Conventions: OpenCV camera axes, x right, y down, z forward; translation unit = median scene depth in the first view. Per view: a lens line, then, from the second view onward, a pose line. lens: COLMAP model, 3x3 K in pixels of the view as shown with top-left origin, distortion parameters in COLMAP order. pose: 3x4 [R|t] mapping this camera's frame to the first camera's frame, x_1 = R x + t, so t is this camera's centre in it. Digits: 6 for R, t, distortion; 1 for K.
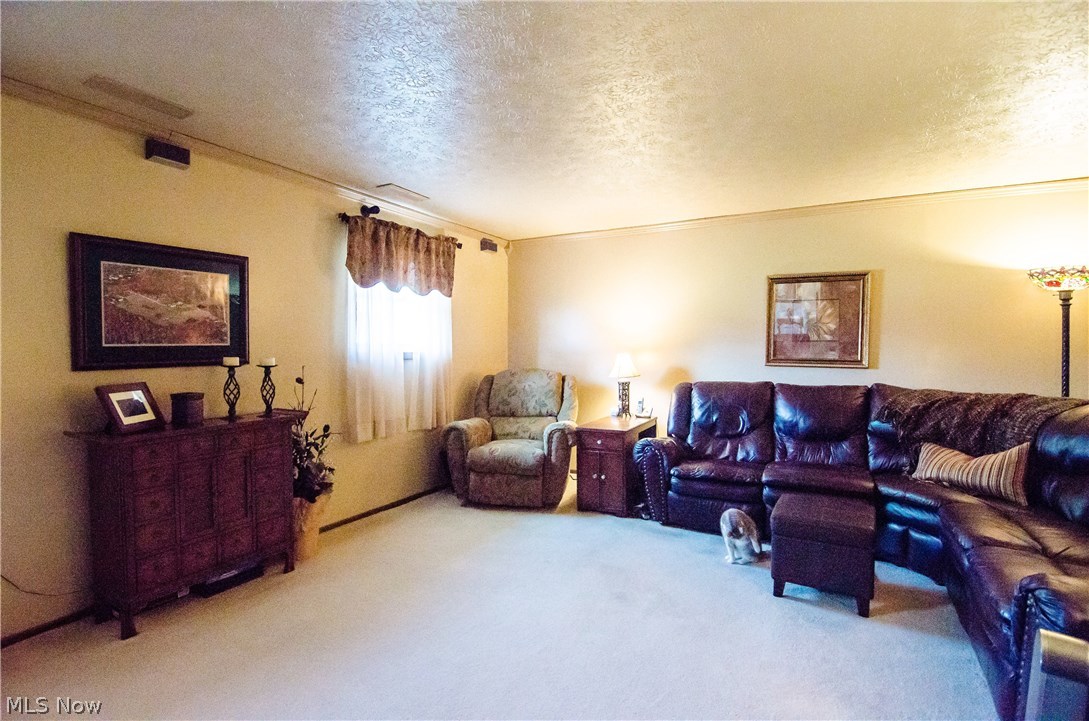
lens RADIAL K [[524.7, 0, 544.5], [0, 524.7, 360.5], [0, 0, 1]] dist [-0.001131, -0.009879]
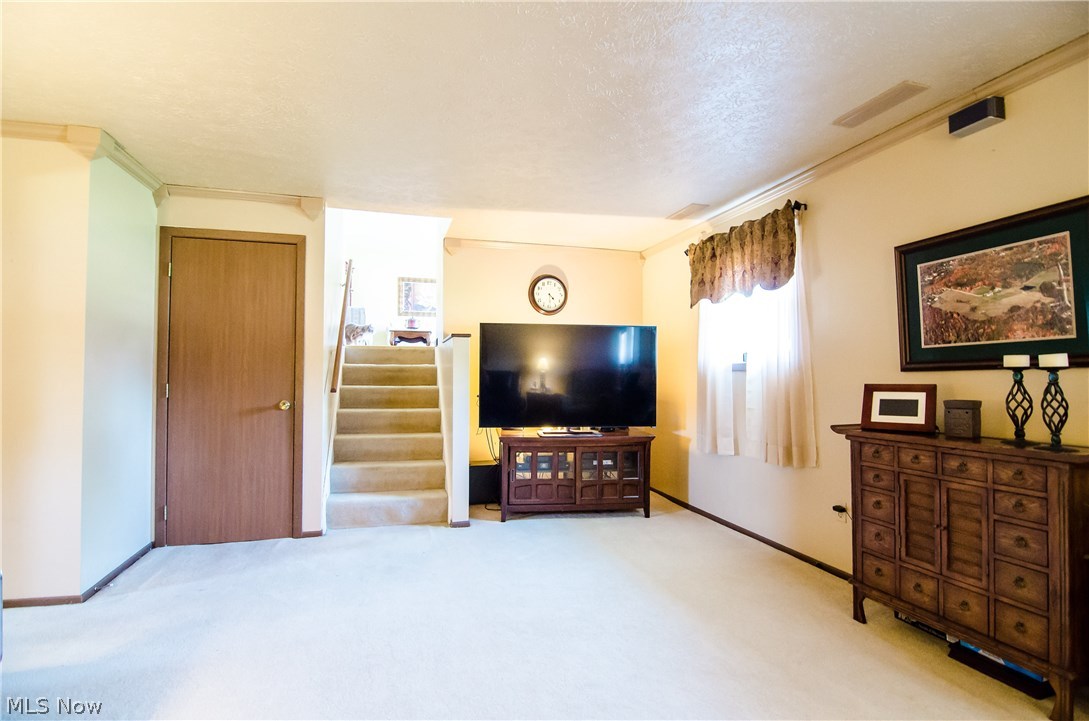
lens RADIAL K [[524.7, 0, 544.5], [0, 524.7, 360.5], [0, 0, 1]] dist [-0.001131, -0.009879]
pose [[-0.727561, -0.023637, -0.685635, 0.339139], [-0.022414, 0.999692, -0.010679, 0.021942], [0.685676, 0.007598, -0.727867, 1.087084]]
